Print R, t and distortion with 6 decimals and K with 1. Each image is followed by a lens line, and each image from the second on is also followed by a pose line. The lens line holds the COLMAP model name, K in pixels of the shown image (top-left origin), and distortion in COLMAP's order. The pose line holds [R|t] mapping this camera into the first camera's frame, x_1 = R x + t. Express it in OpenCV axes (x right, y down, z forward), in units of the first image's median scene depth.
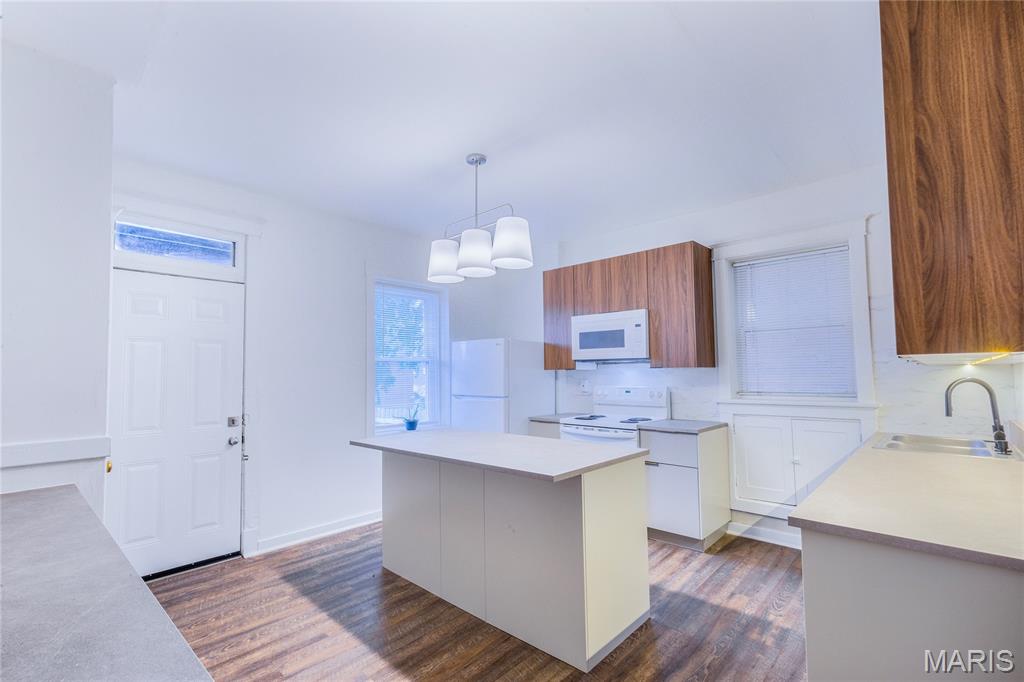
lens RADIAL K [[462.4, 0, 510.5], [0, 462.4, 347.0], [0, 0, 1]] dist [0.004099, -0.000408]
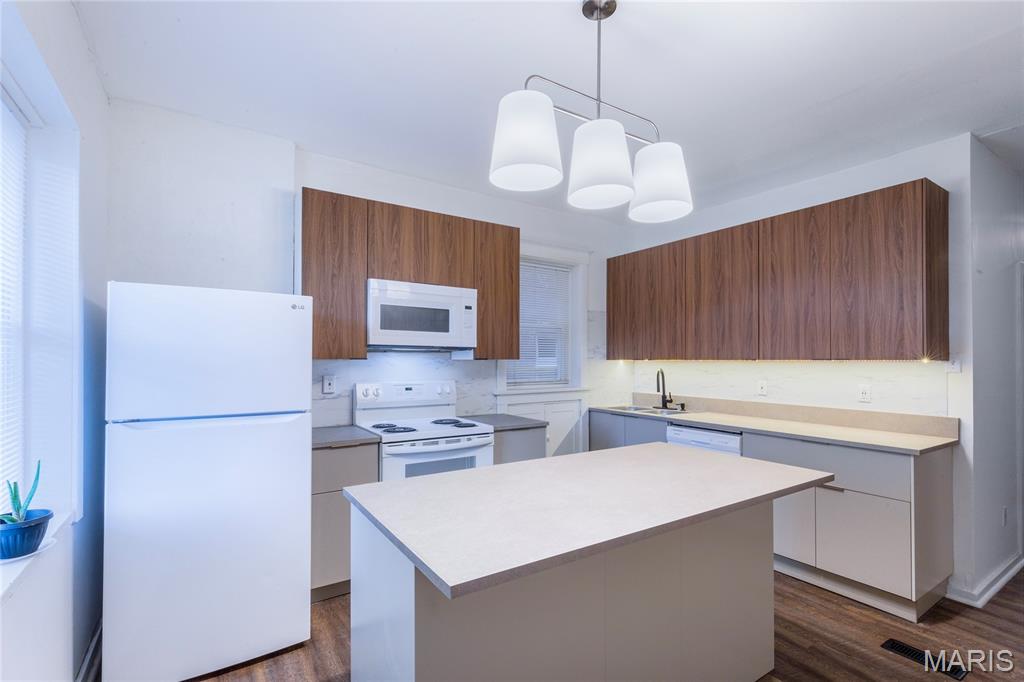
lens RADIAL K [[462.4, 0, 523.9], [0, 462.4, 354.3], [0, 0, 1]] dist [0.004099, -0.000408]
pose [[0.235722, 0.019197, 0.971631, -0.579022], [-0.063080, 0.997999, -0.004414, 0.039025], [-0.969771, -0.060250, 0.236461, 0.813322]]
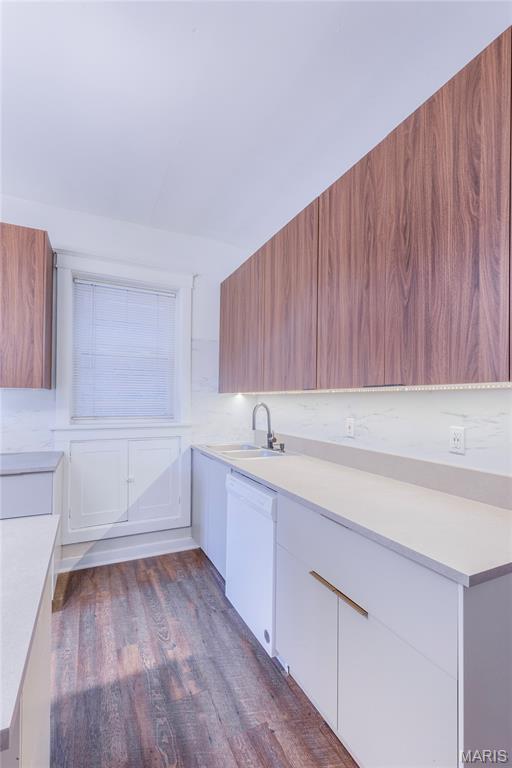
lens RADIAL K [[346.8, 0, 265.7], [0, 346.8, 396.2], [0, 0, 1]] dist [0.004099, -0.000408]
pose [[0.346162, 0.022196, 0.937912, -0.037176], [-0.071979, 0.997402, 0.002962, 0.029602], [-0.935410, -0.068535, 0.346860, 0.453073]]
